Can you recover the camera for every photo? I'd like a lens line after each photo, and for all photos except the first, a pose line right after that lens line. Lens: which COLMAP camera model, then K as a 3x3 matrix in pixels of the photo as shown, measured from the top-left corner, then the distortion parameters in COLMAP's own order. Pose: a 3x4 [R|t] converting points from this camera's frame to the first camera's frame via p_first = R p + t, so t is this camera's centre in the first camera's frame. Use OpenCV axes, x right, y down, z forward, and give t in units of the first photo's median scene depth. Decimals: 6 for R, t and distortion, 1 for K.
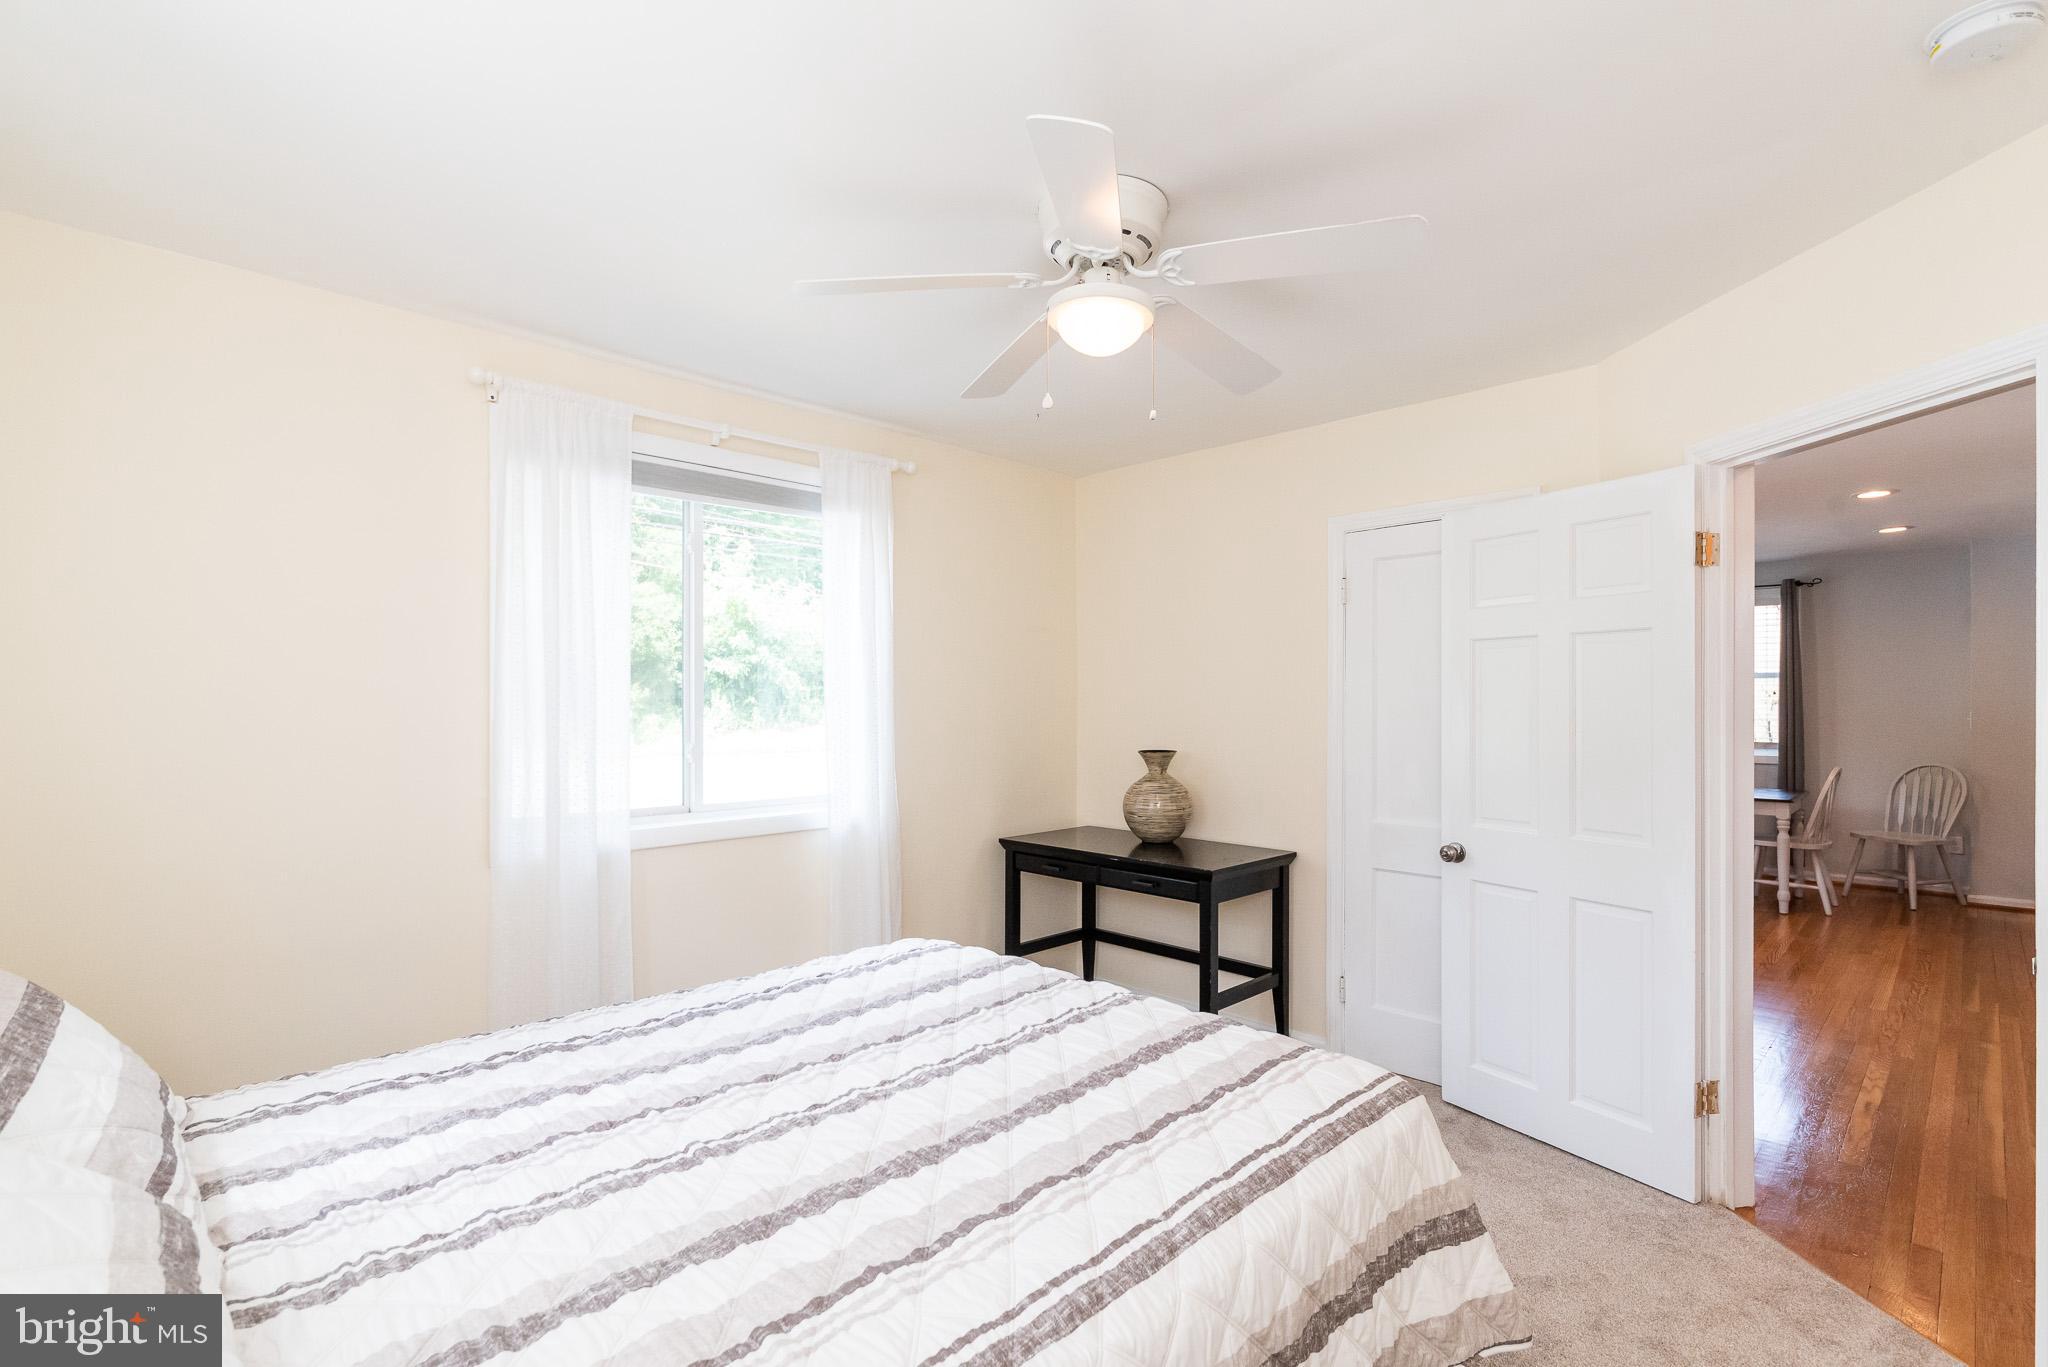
lens RADIAL K [[967.1, 0, 1019.7], [0, 967.1, 687.7], [0, 0, 1]] dist [-0.009557, 0.003329]
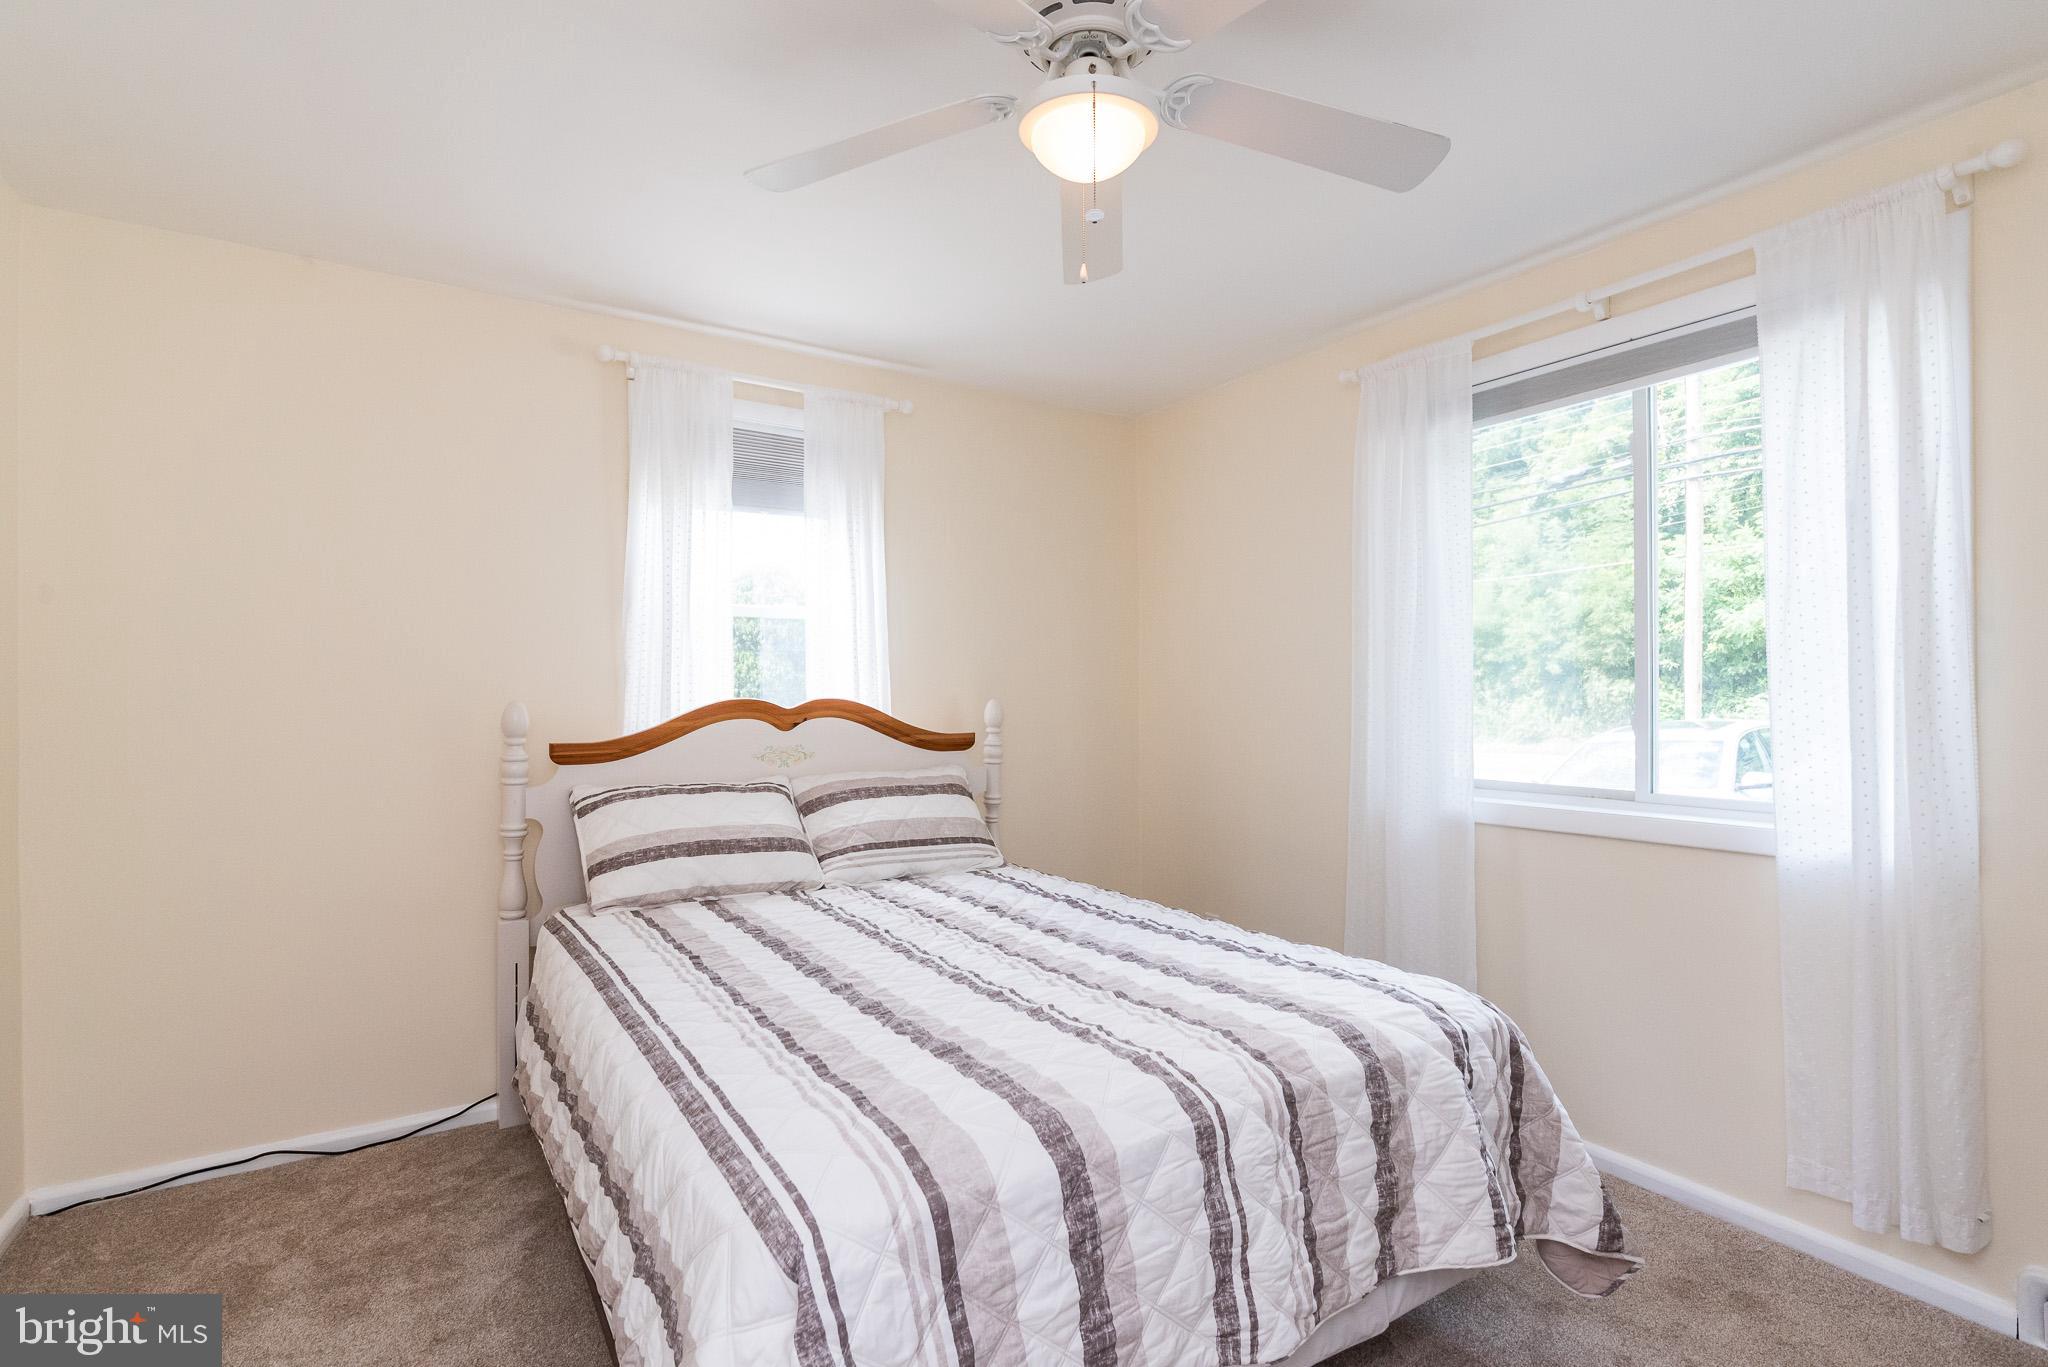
lens RADIAL K [[967.1, 0, 1020.0], [0, 967.1, 688.8], [0, 0, 1]] dist [-0.009557, 0.003329]
pose [[-0.220621, -0.023826, -0.975068, 0.622124], [0.000722, 0.999697, -0.024591, 0.069422], [0.975359, -0.006129, -0.220537, 0.855211]]
